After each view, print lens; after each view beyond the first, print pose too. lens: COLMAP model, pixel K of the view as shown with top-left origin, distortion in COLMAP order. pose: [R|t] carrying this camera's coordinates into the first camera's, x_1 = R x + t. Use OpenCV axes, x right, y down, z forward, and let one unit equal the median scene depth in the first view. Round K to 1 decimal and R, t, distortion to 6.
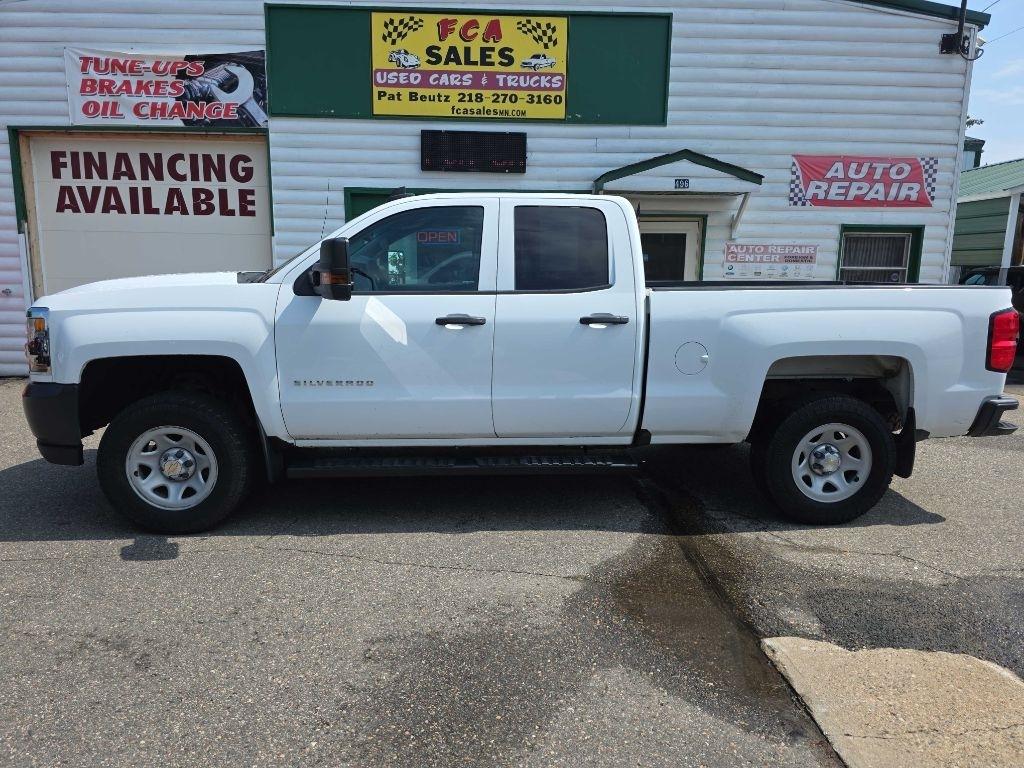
lens RADIAL K [[721.4, 0, 510.9], [0, 721.4, 390.9], [0, 0, 1]] dist [0.046277, -0.045738]
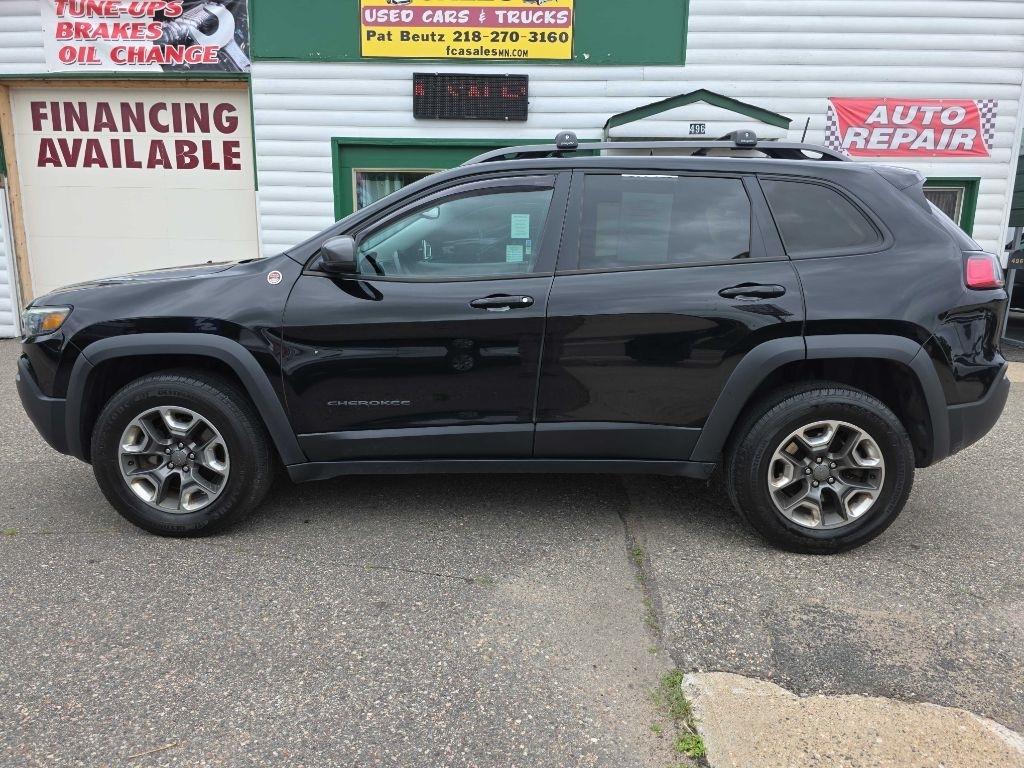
lens RADIAL K [[721.4, 0, 516.2], [0, 721.4, 388.9], [0, 0, 1]] dist [0.046277, -0.045738]
pose [[0.997948, 0.015047, -0.062240, 0.069112], [-0.012962, 0.999346, 0.033764, 0.006298], [0.062707, -0.032888, 0.997490, 0.078929]]
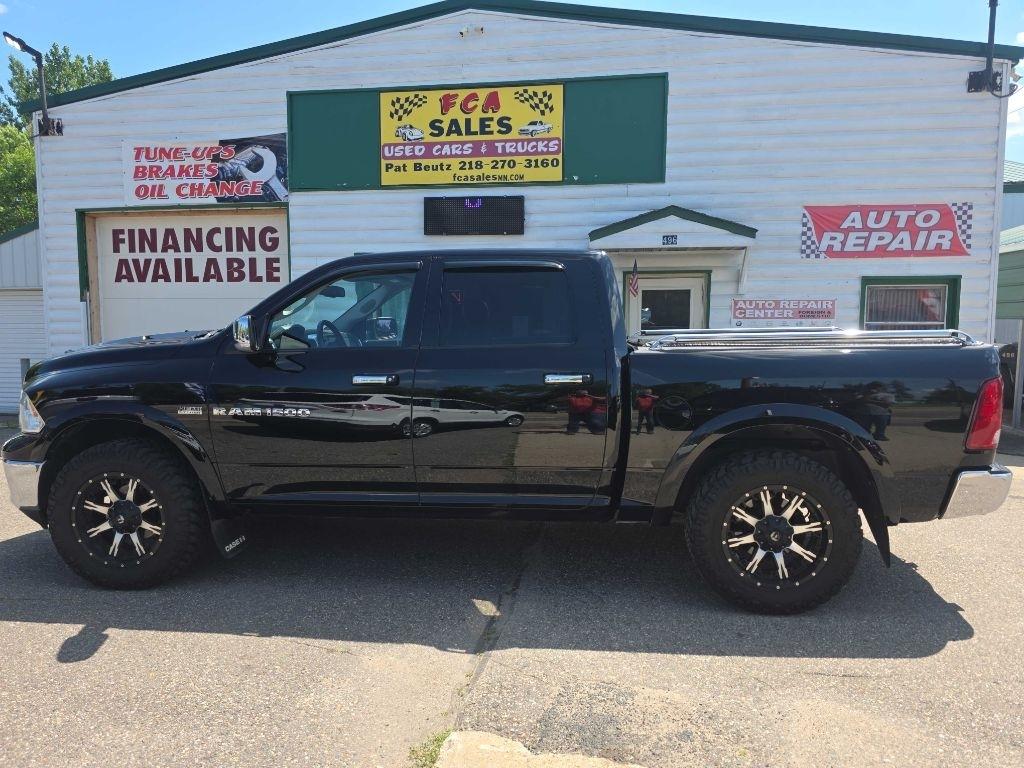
lens RADIAL K [[721.4, 0, 515.5], [0, 721.4, 382.4], [0, 0, 1]] dist [0.046277, -0.045738]
pose [[0.984083, 0.002958, -0.177687, 0.192497], [-0.017898, 0.996427, -0.082539, -0.009658], [0.176808, 0.084405, 0.980620, 0.021010]]
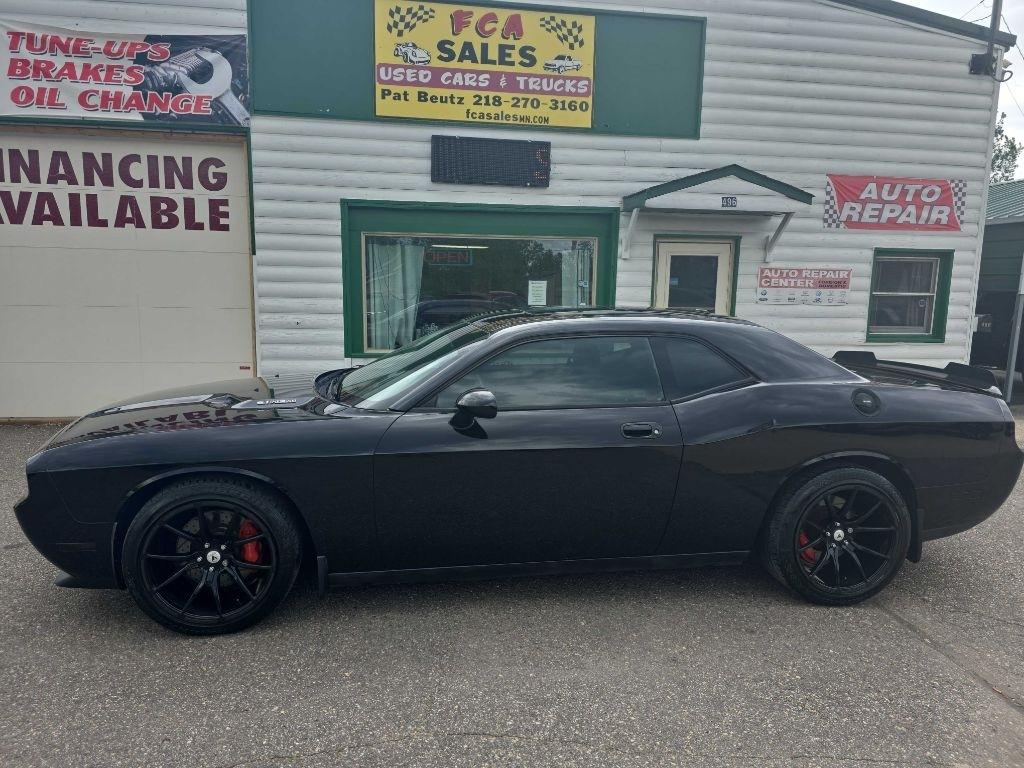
lens RADIAL K [[721.4, 0, 510.9], [0, 721.4, 385.3], [0, 0, 1]] dist [0.046277, -0.045738]
pose [[0.991206, -0.013892, 0.131594, -0.148244], [0.018108, 0.999359, -0.030896, -0.031490], [-0.131081, 0.033007, 0.990822, 0.136883]]
